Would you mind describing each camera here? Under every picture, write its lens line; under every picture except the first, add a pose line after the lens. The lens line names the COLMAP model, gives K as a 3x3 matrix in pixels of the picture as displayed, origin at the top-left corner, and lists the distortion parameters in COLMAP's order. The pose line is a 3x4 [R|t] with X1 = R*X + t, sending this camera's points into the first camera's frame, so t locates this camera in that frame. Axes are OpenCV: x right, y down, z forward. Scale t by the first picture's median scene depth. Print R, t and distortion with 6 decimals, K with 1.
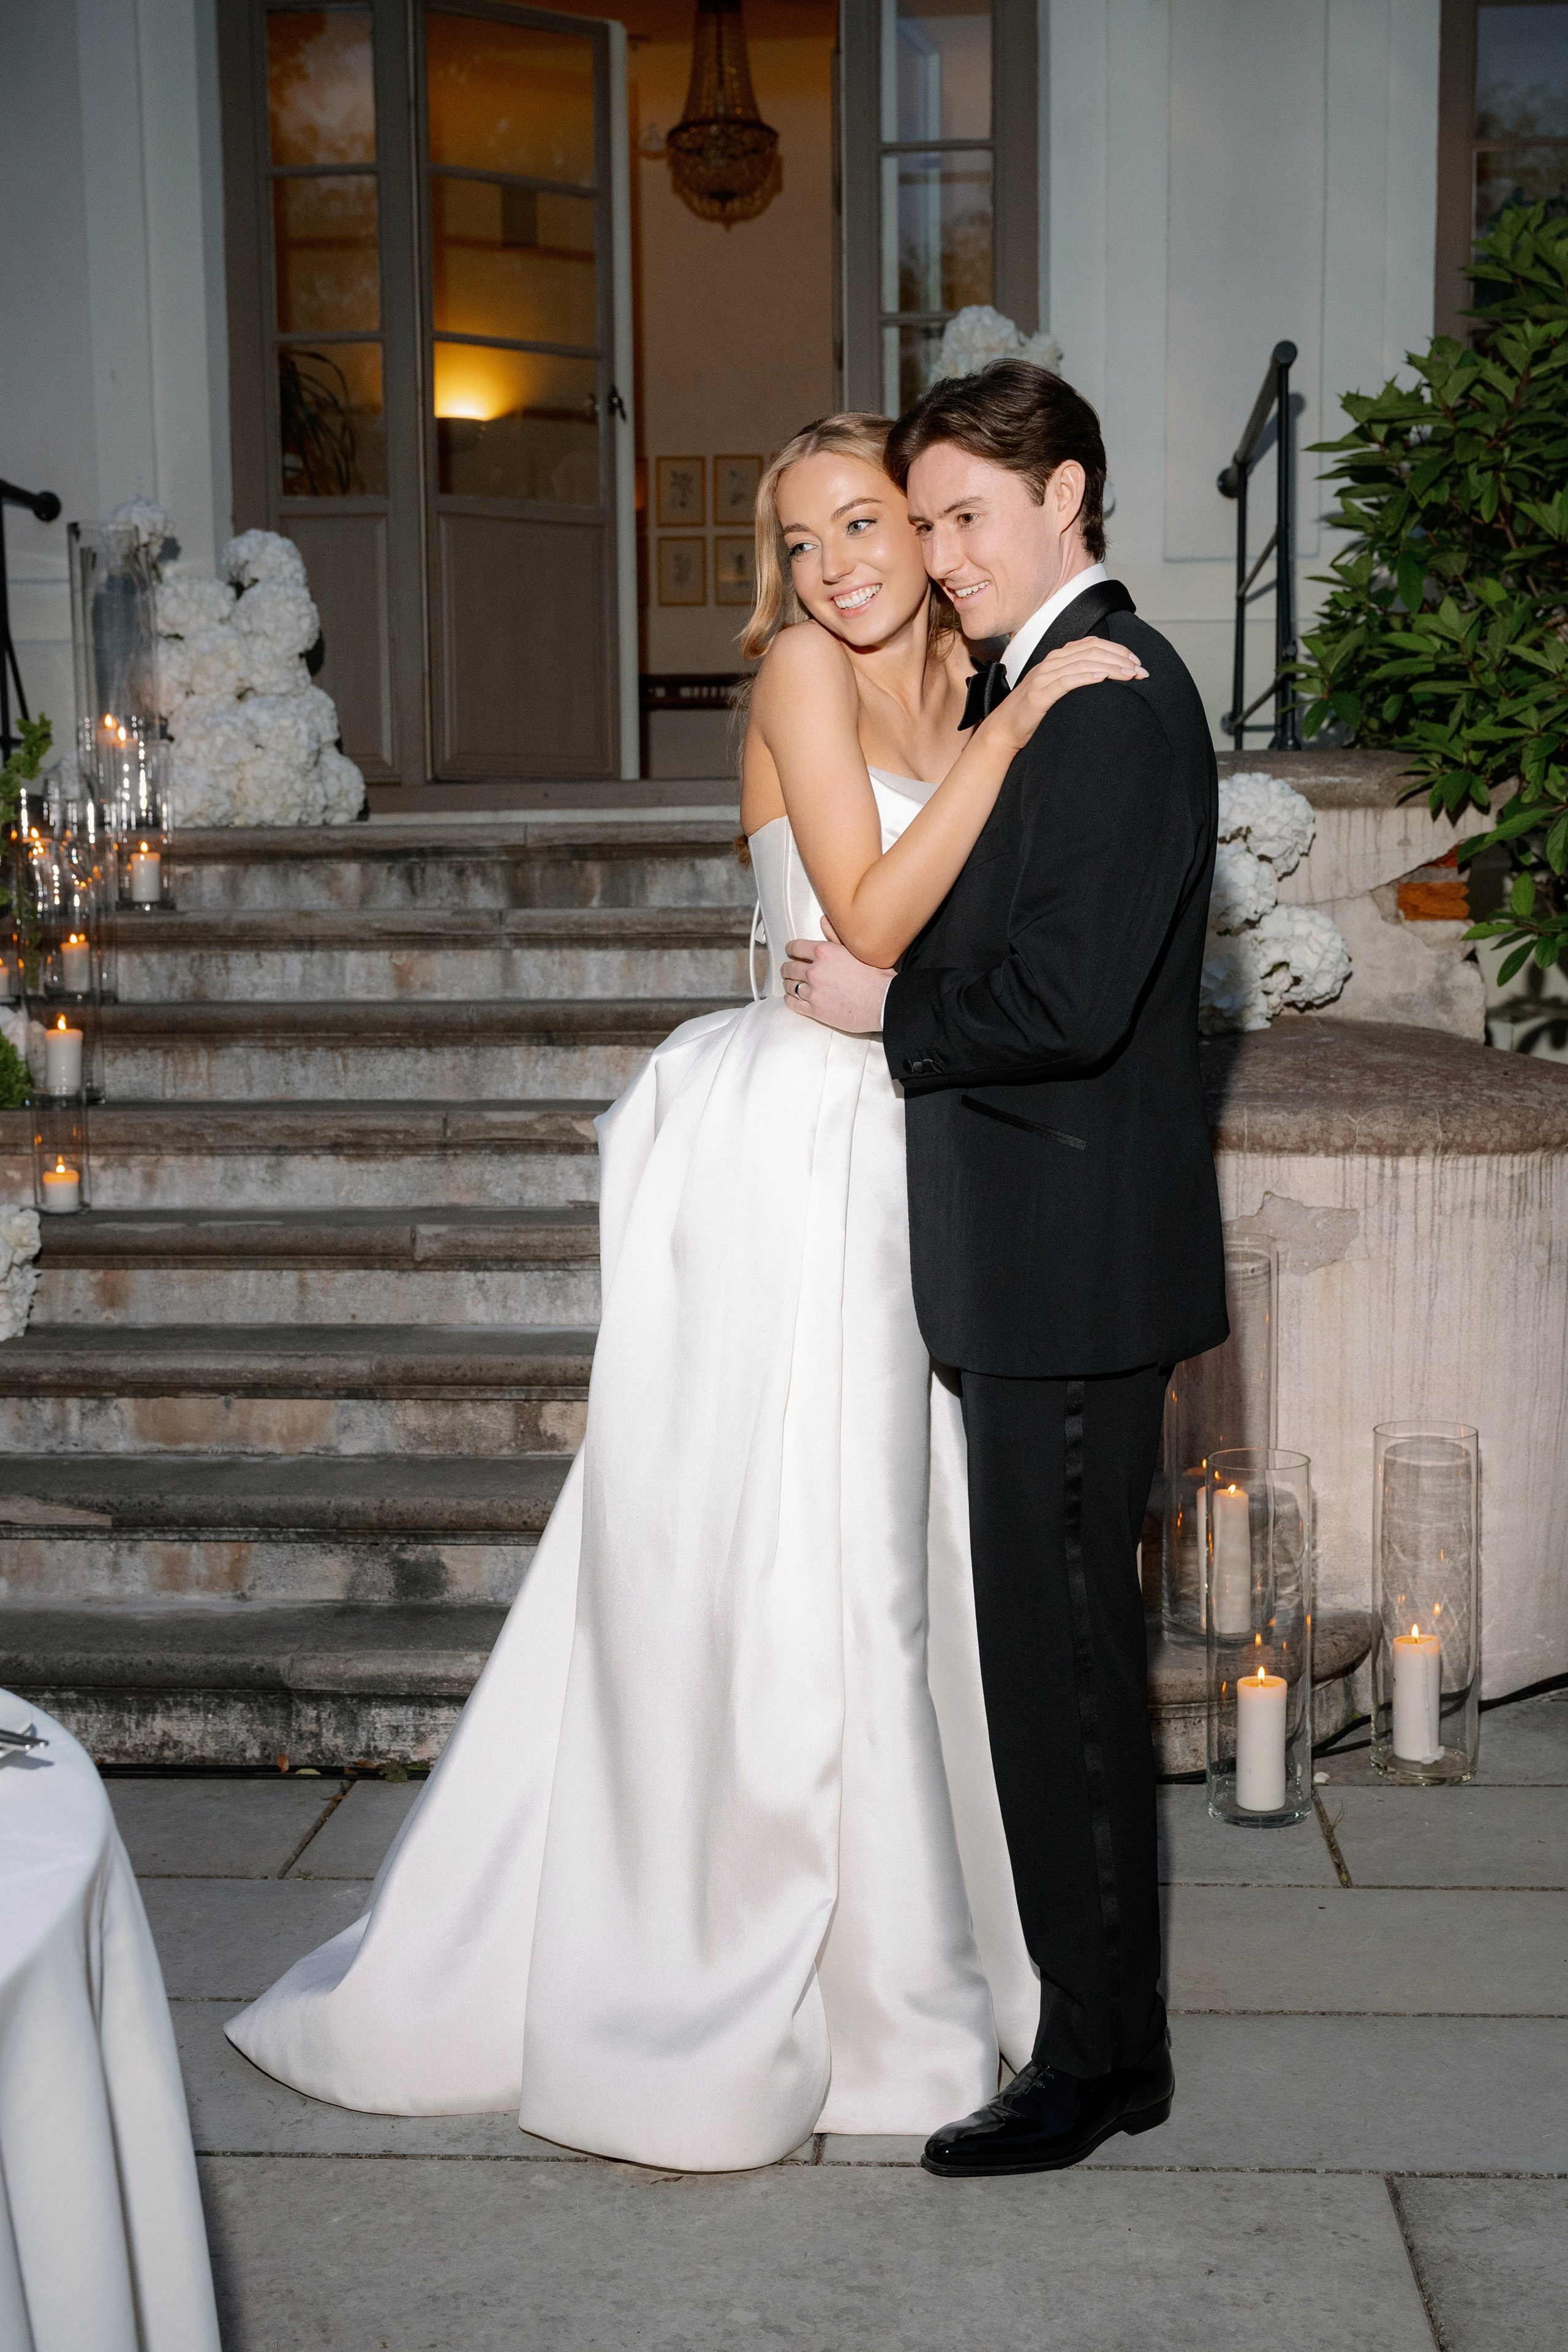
lens RADIAL K [[2638.7, 0, 784.9], [0, 2638.7, 1180.1], [0, 0, 1]] dist [0.019122, 0.000000]
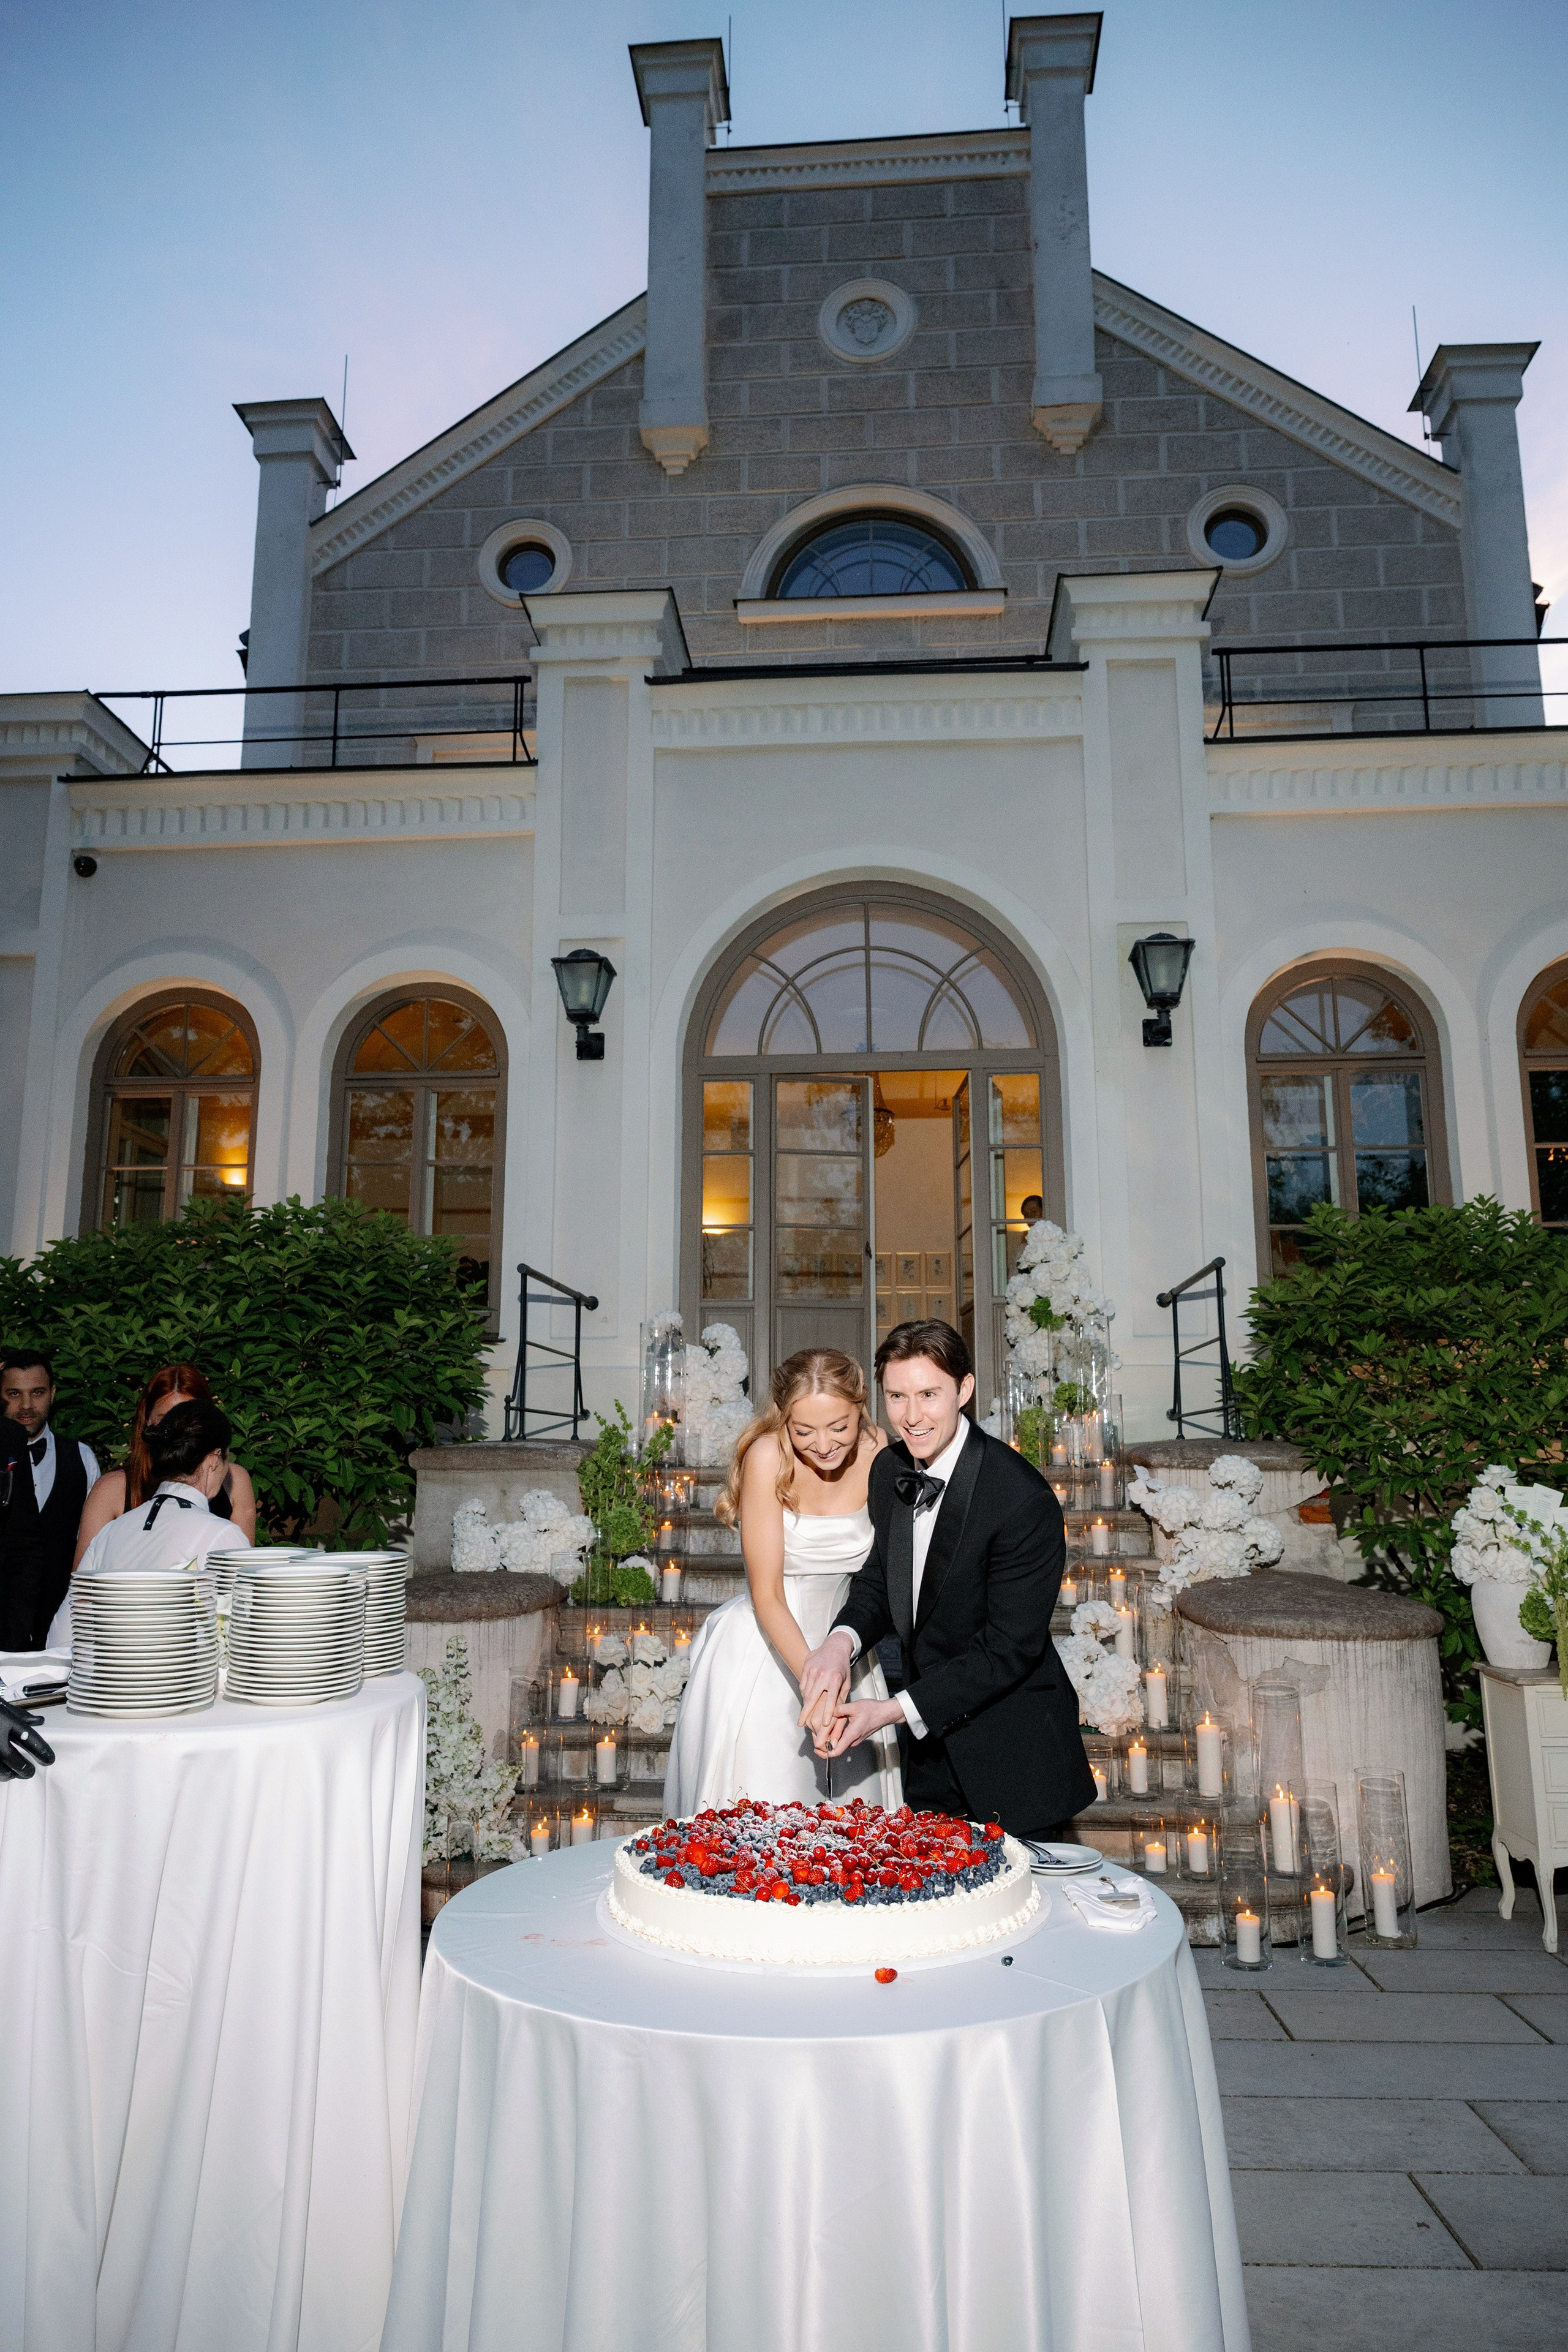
lens RADIAL K [[1510.3, 0, 783.6], [0, 1510.3, 1175.1], [0, 0, 1]] dist [0.000722, 0.001351]
pose [[0.999958, 0.009079, -0.000860, -0.242708], [-0.008936, 0.956550, -0.291430, -0.009087], [-0.001823, 0.291426, 0.956592, -0.330744]]
